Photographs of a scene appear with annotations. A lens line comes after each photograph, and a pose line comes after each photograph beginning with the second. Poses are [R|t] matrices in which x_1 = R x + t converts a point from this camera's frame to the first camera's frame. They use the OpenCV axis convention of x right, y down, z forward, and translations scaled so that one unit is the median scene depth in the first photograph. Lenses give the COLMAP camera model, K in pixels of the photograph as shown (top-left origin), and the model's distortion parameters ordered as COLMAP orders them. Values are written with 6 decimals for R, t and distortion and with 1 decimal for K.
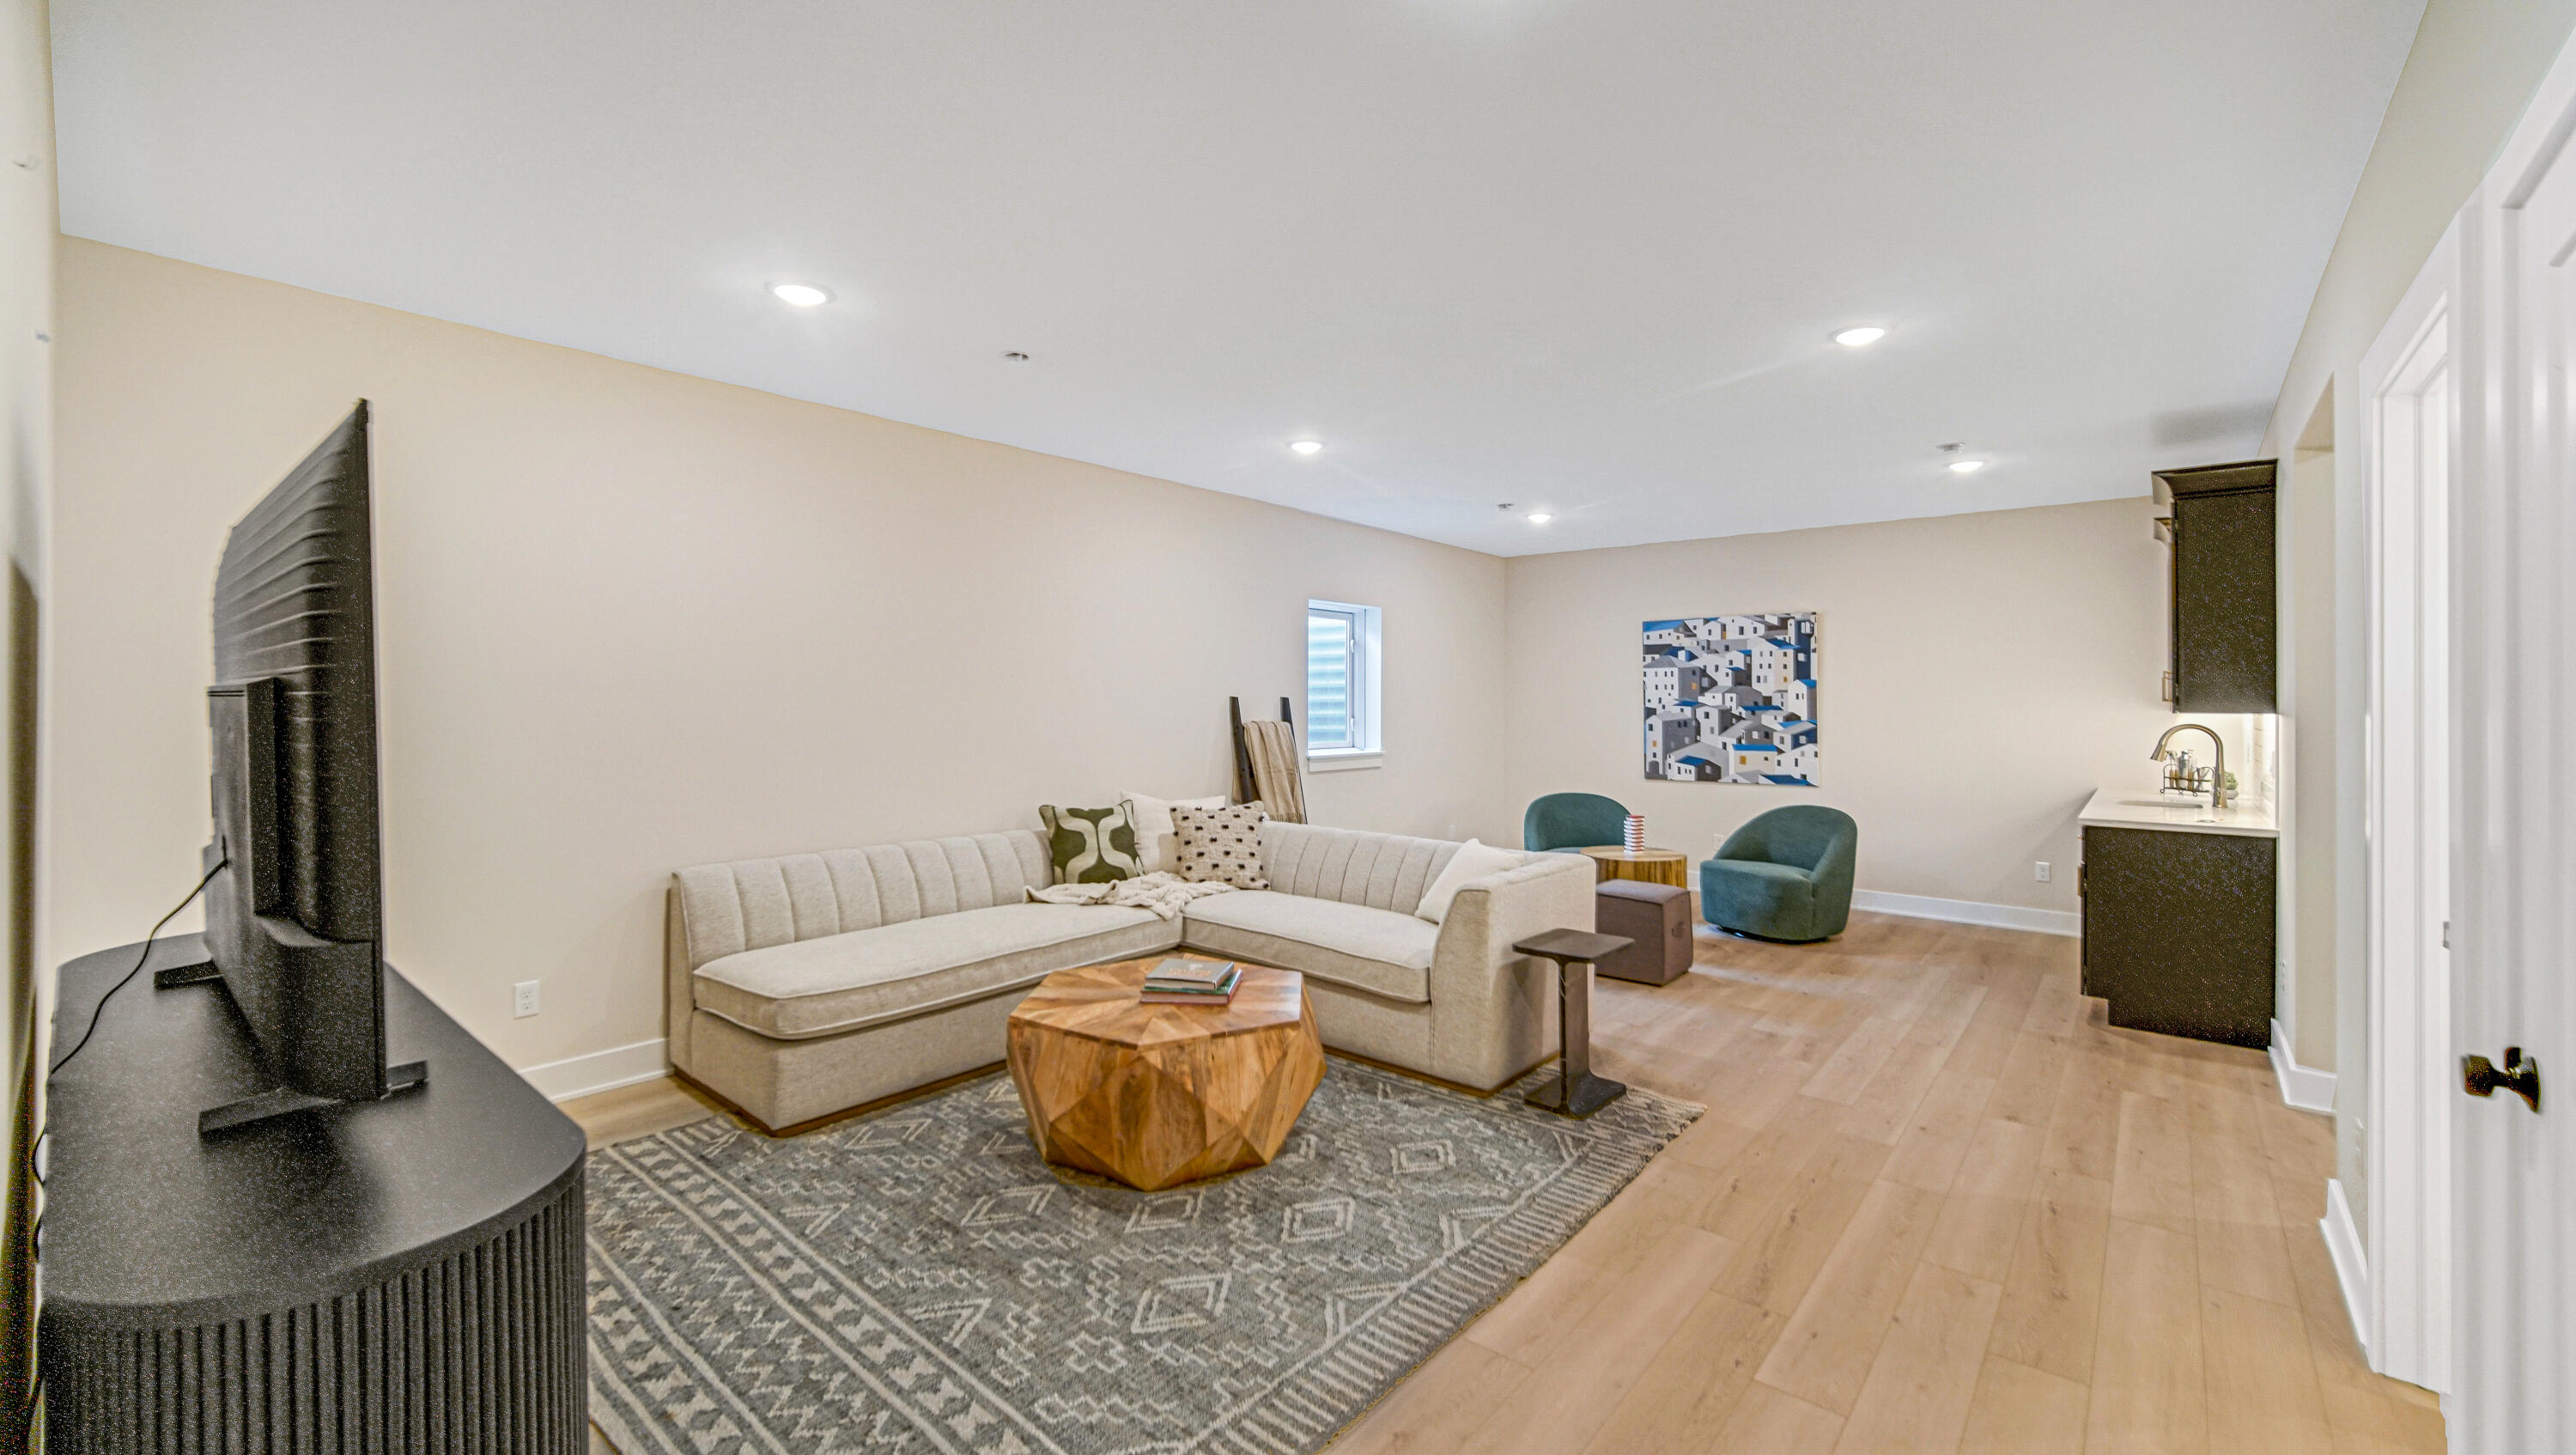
lens RADIAL K [[1029.5, 0, 1290.0], [0, 1029.5, 704.7], [0, 0, 1]] dist [-0.002885, -0.000424]
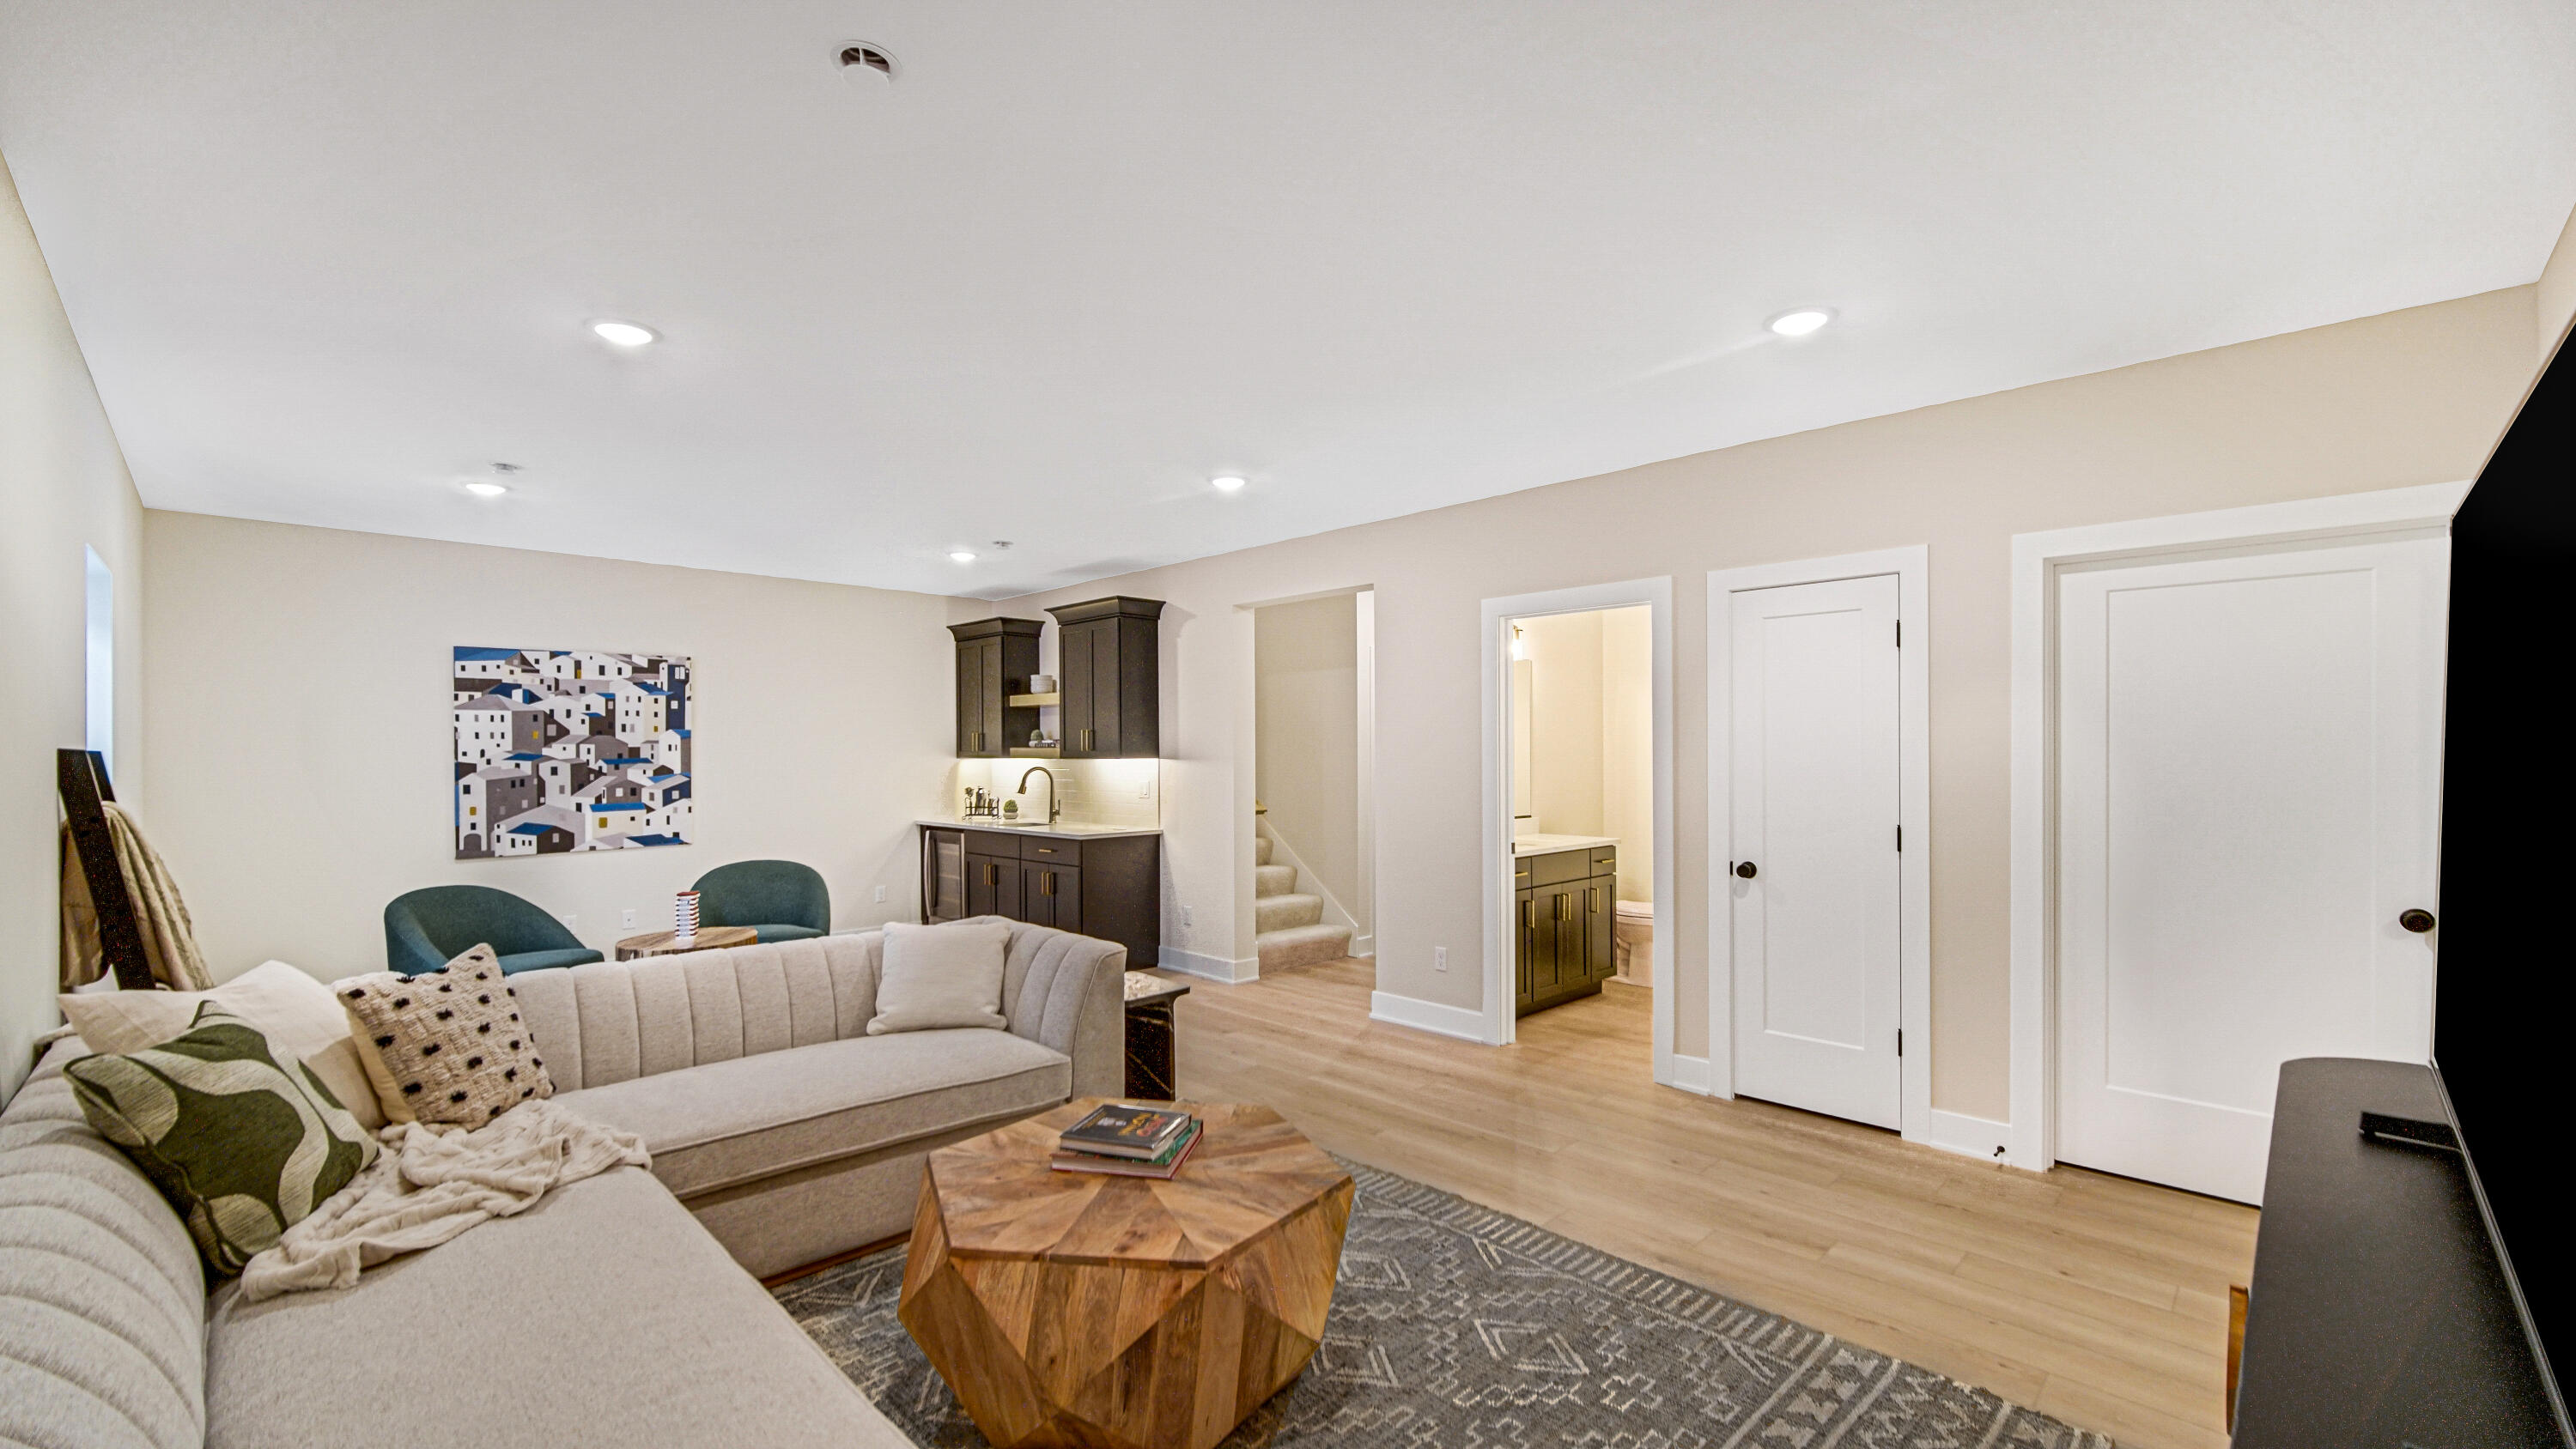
lens RADIAL K [[1029.2, 0, 1286.1], [0, 1029.2, 771.0], [0, 0, 1]] dist [-0.002885, -0.000424]
pose [[0.092802, -0.023741, 0.995402, -0.354262], [0.007842, 0.999702, 0.023112, -0.004068], [-0.995654, 0.005662, 0.092960, 0.359395]]
